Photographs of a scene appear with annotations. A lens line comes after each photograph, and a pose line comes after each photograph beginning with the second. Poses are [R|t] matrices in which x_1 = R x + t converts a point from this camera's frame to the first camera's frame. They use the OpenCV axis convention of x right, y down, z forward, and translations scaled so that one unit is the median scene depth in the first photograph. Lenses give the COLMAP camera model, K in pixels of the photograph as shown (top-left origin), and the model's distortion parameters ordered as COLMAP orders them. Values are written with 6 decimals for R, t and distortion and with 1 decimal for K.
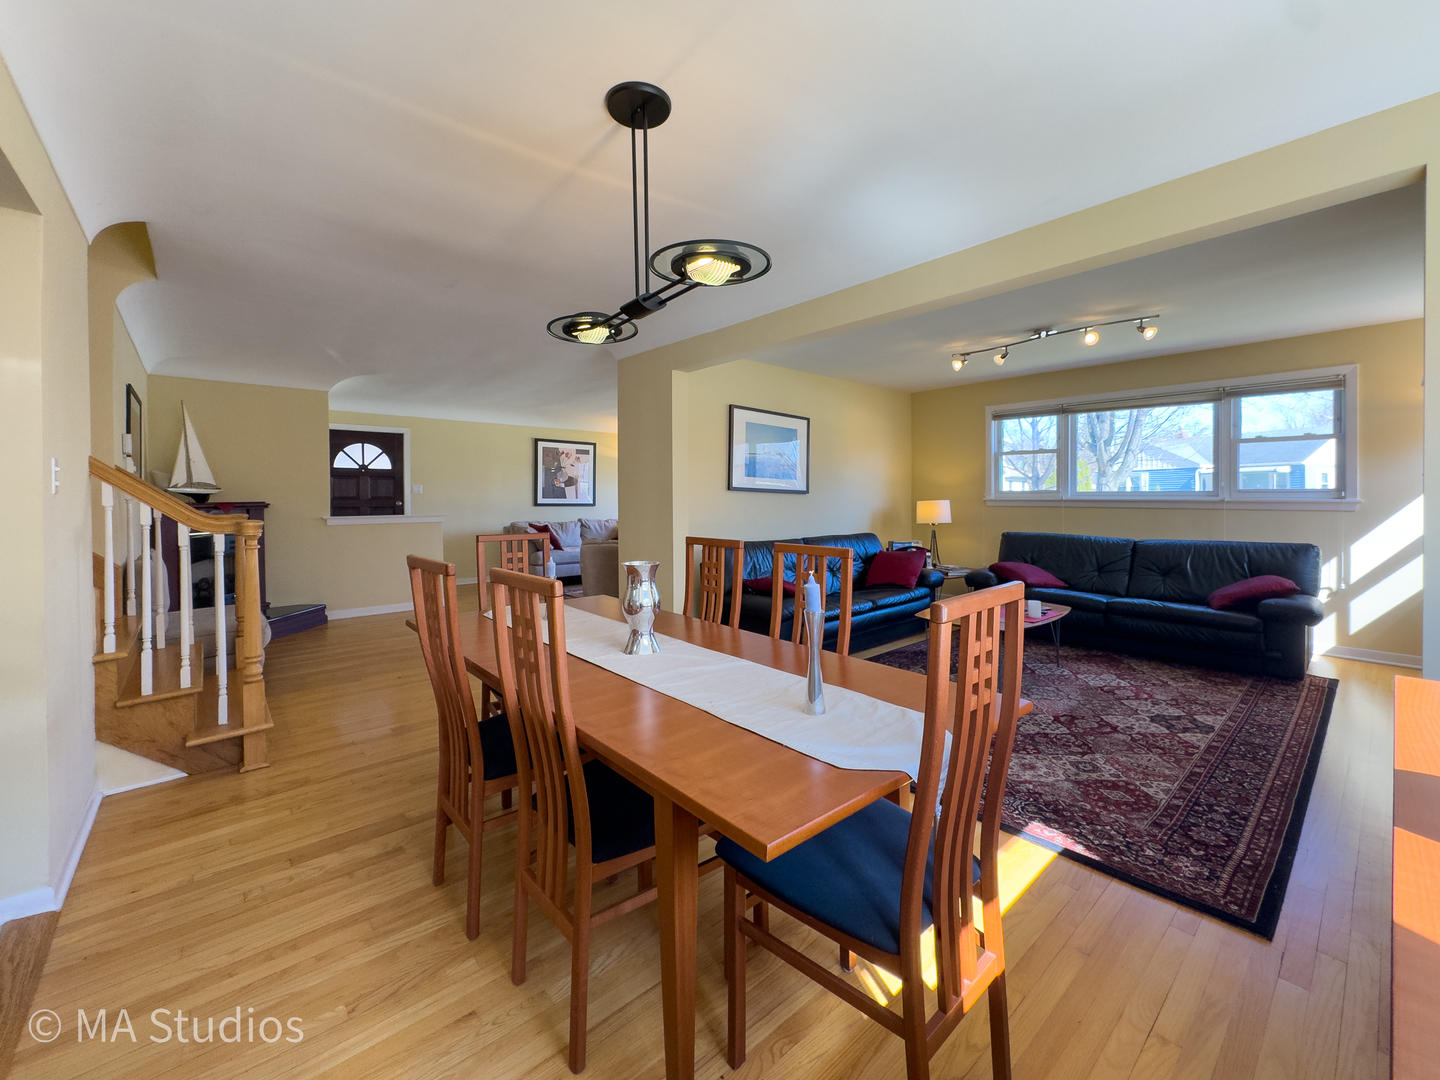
lens RADIAL K [[582.2, 0, 728.7], [0, 582.2, 539.3], [0, 0, 1]] dist [-0.000272, -0.000152]
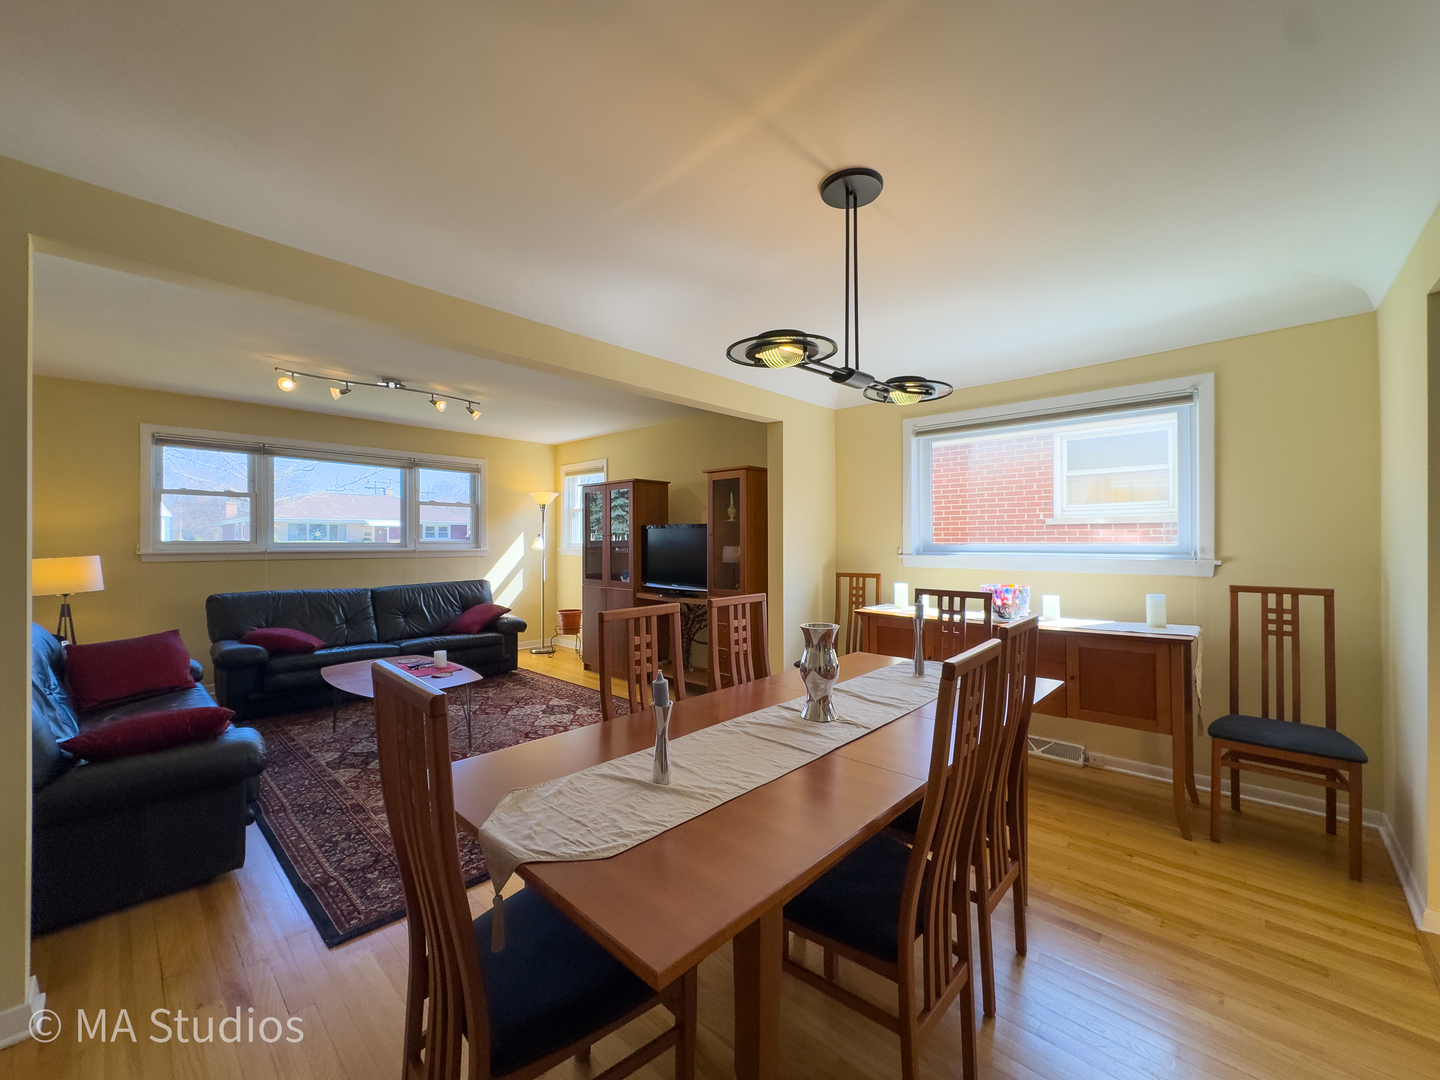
lens RADIAL K [[582.2, 0, 728.7], [0, 582.2, 539.3], [0, 0, 1]] dist [-0.000272, -0.000152]
pose [[-0.101150, 0.009523, 0.994826, -0.422201], [0.080544, 0.996750, -0.001352, -0.035113], [-0.991605, 0.079990, -0.101588, 0.463297]]
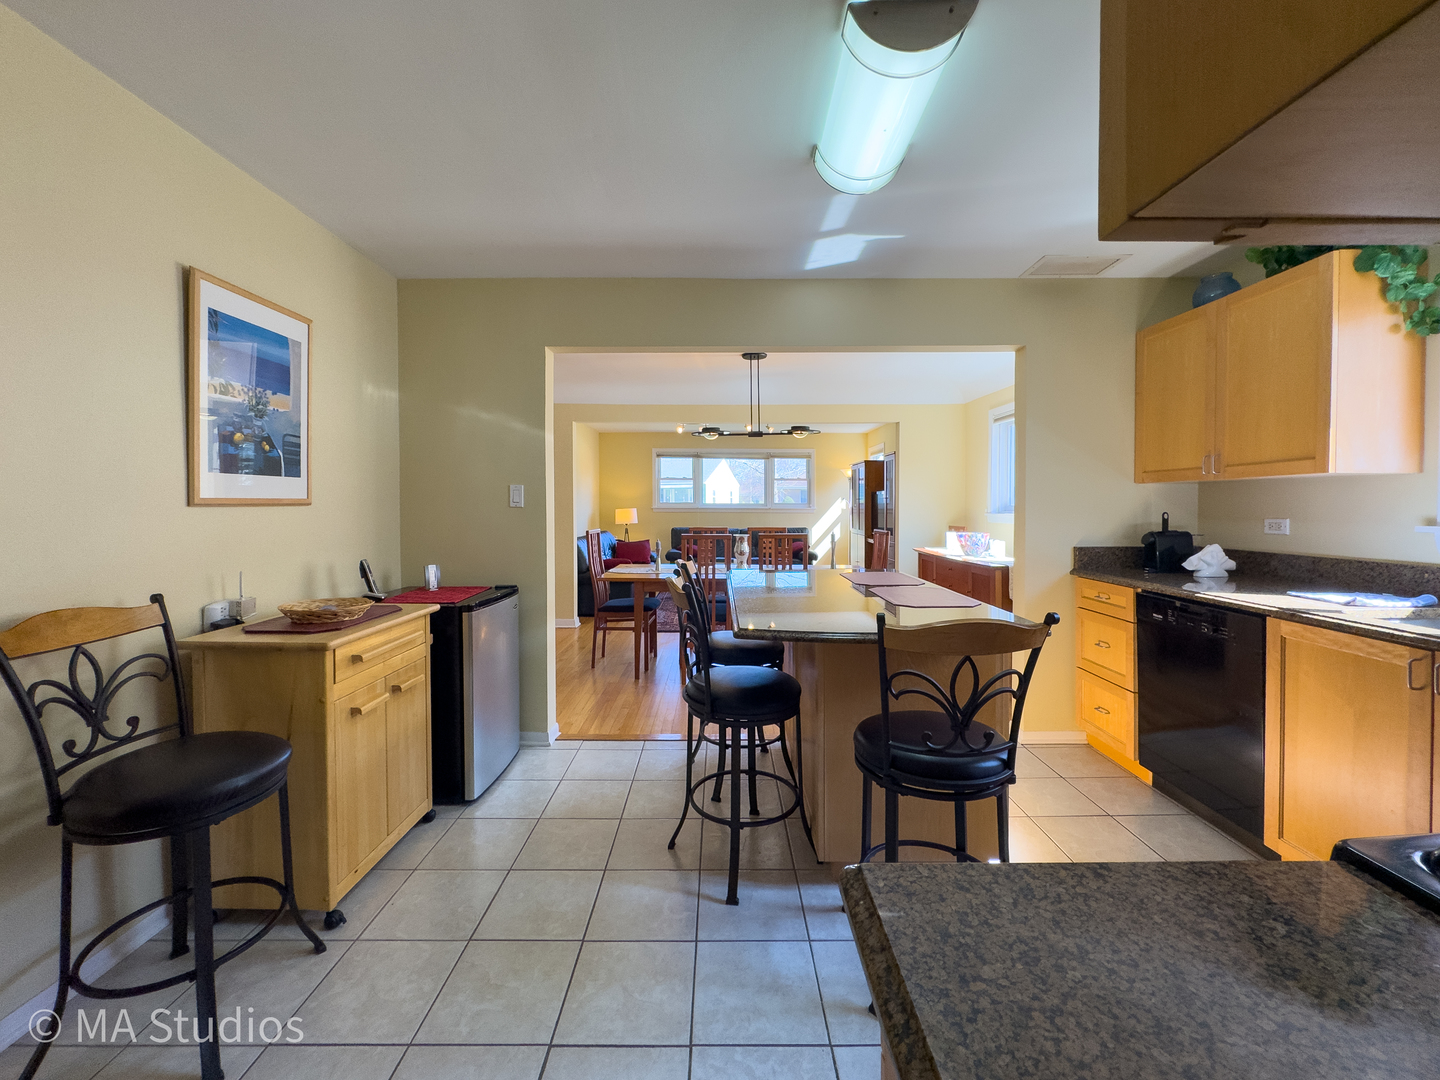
lens RADIAL K [[584.5, 0, 721.3], [0, 584.5, 512.7], [0, 0, 1]] dist [-0.000086, 0.000034]
pose [[0.664910, -0.001455, 0.746922, -0.756112], [0.050518, 0.997796, -0.043027, 0.024894], [-0.745213, 0.066342, 0.663518, -0.205440]]
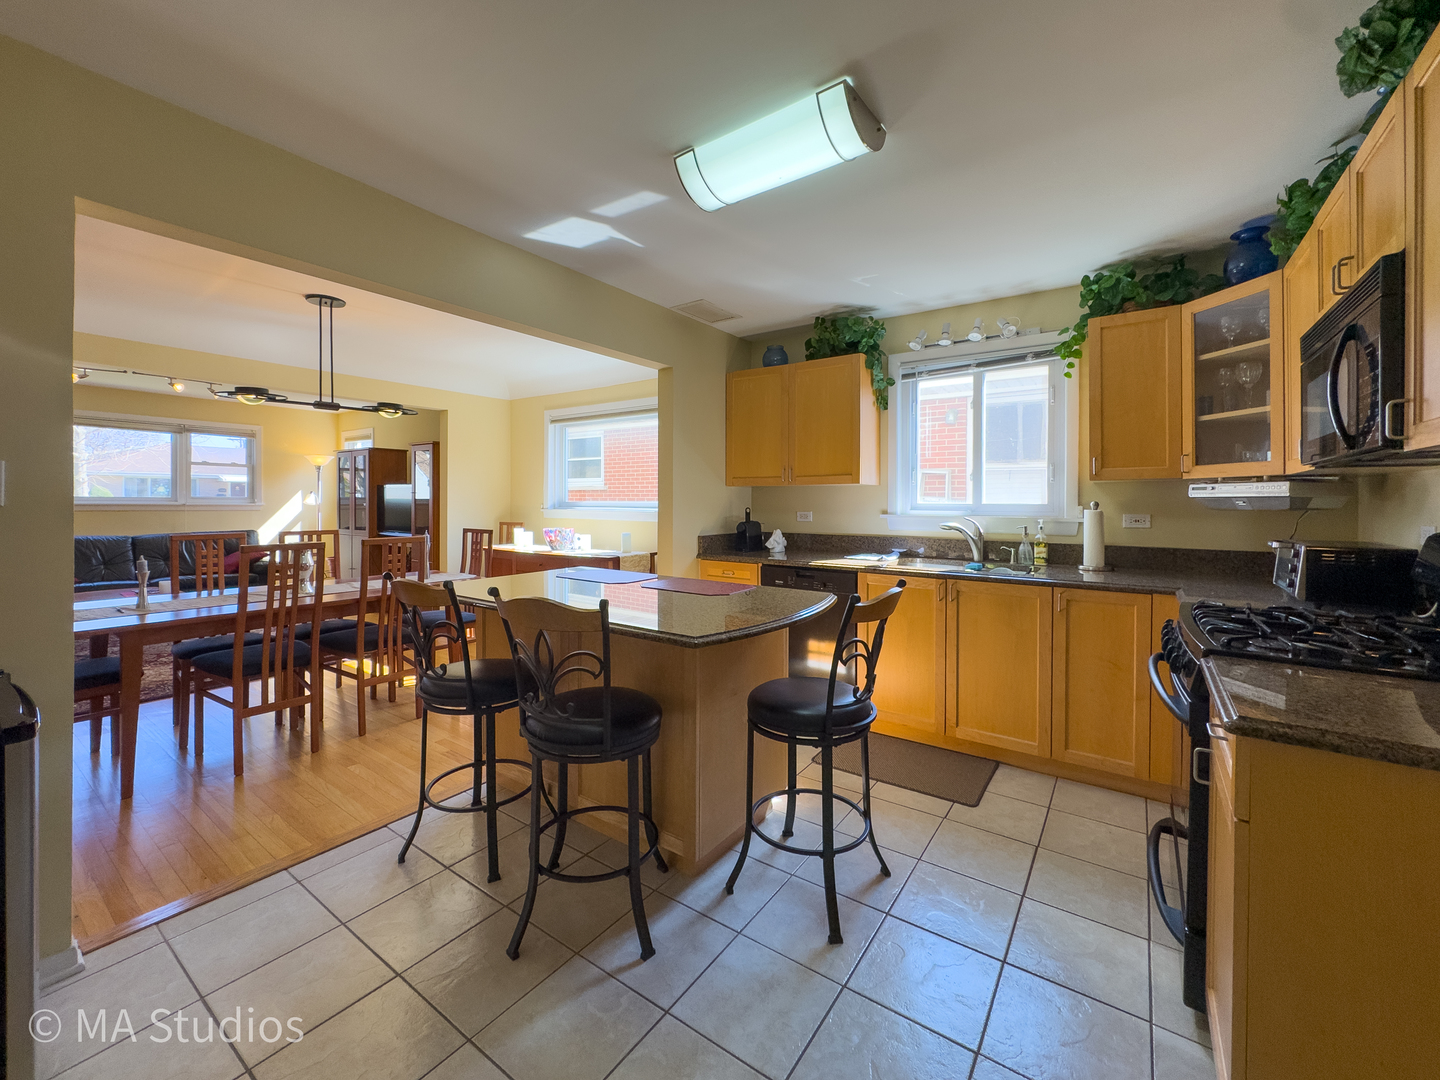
lens RADIAL K [[587.2, 0, 716.3], [0, 587.2, 499.2], [0, 0, 1]] dist [-0.001363, 0.000119]
pose [[-0.225781, 0.010211, 0.974124, -0.806105], [0.070376, 0.997503, 0.005856, 0.002487], [-0.971633, 0.069878, -0.225936, 0.071308]]
